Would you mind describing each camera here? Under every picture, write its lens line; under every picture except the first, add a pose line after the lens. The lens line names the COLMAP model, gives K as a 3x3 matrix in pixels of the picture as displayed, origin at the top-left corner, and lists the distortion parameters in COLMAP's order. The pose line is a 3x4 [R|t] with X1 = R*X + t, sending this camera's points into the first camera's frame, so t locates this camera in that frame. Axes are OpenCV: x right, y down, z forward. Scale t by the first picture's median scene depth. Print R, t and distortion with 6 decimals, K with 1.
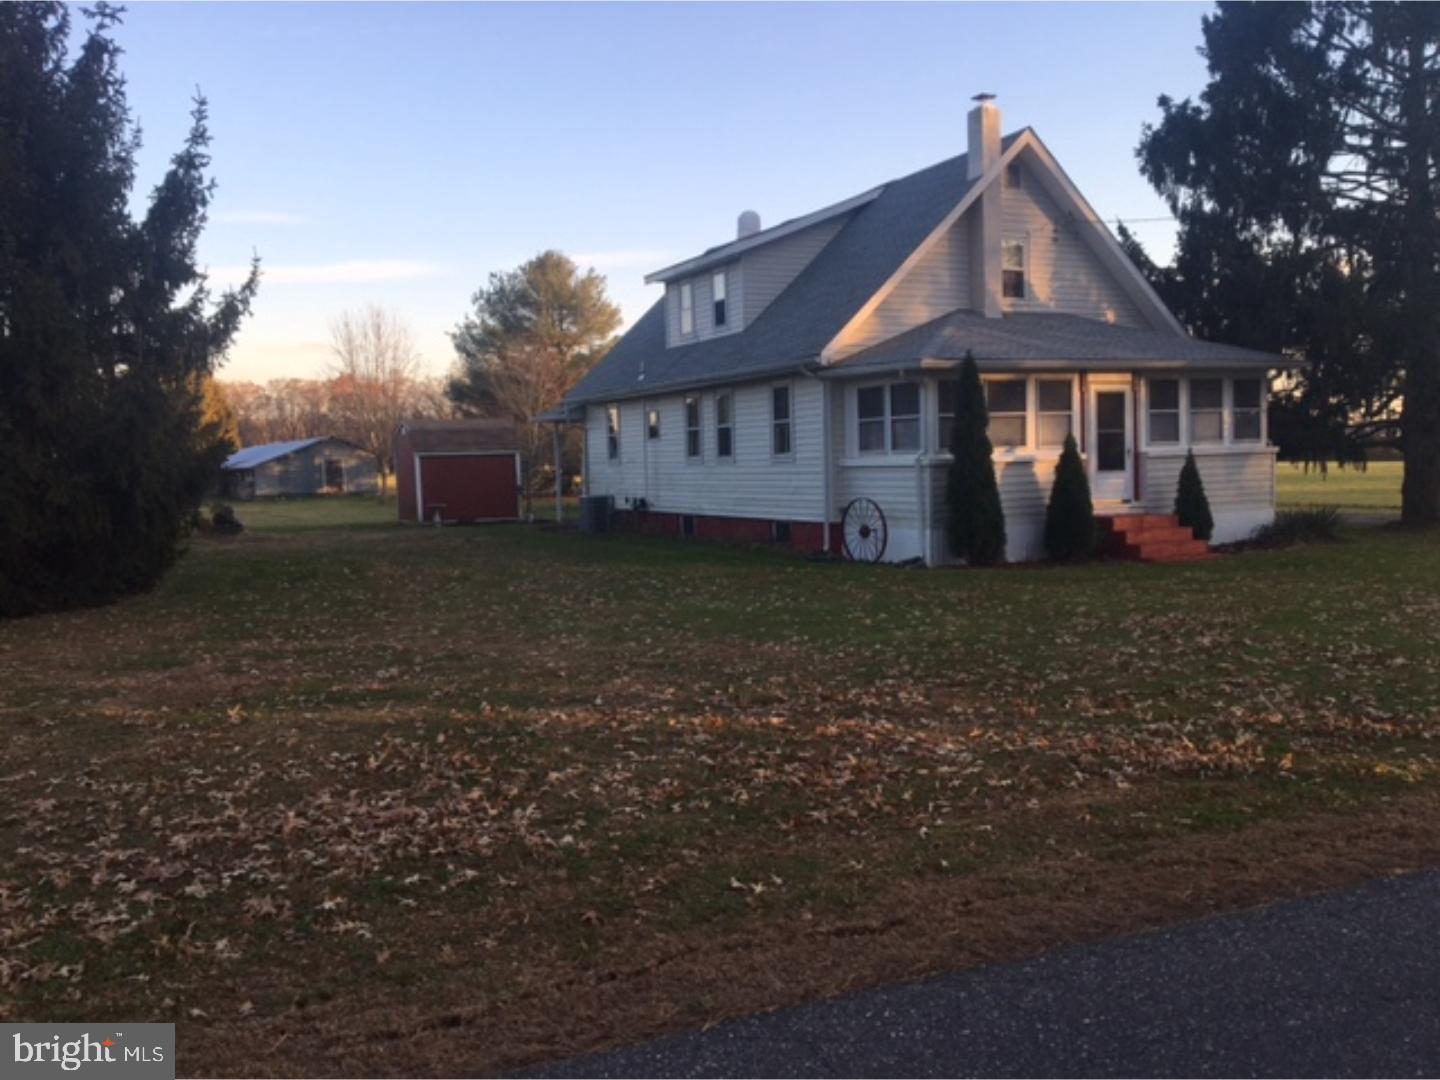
lens RADIAL K [[1227.3, 0, 720.5], [0, 1227.3, 547.5], [0, 0, 1]] dist [-0.037239, -0.016936]
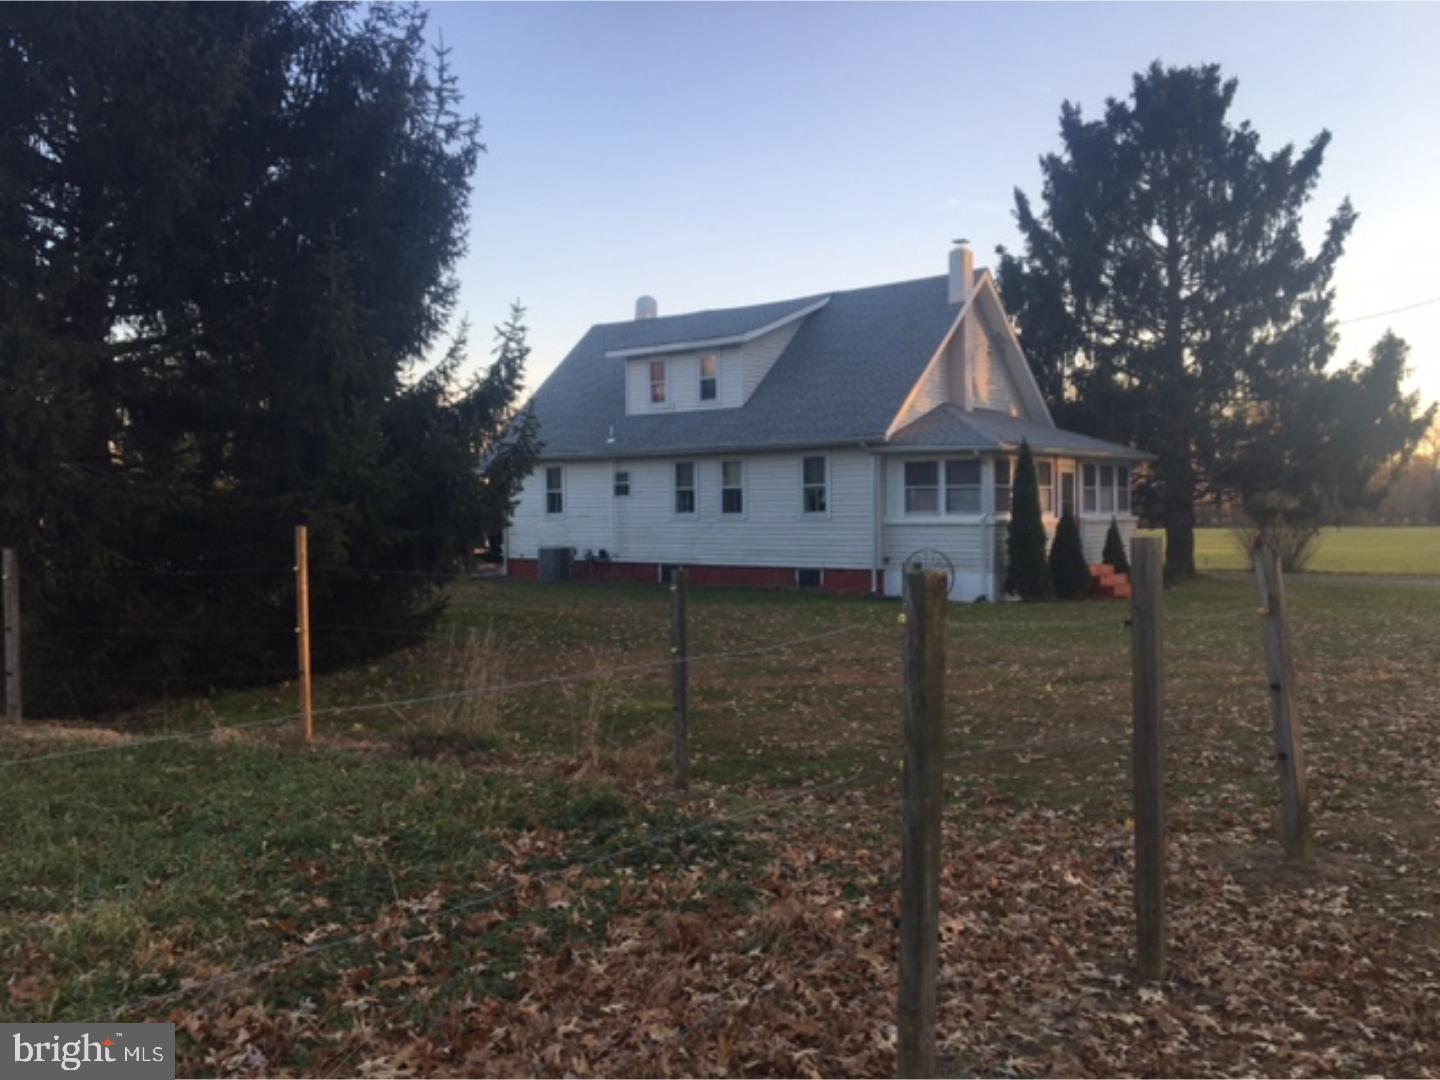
lens RADIAL K [[1227.3, 0, 713.8], [0, 1227.3, 533.4], [0, 0, 1]] dist [-0.037239, -0.016936]
pose [[0.900513, 0.019071, 0.434410, -0.587438], [0.009162, 0.997984, -0.062805, 0.019082], [-0.434732, 0.060537, 0.898523, -0.031049]]
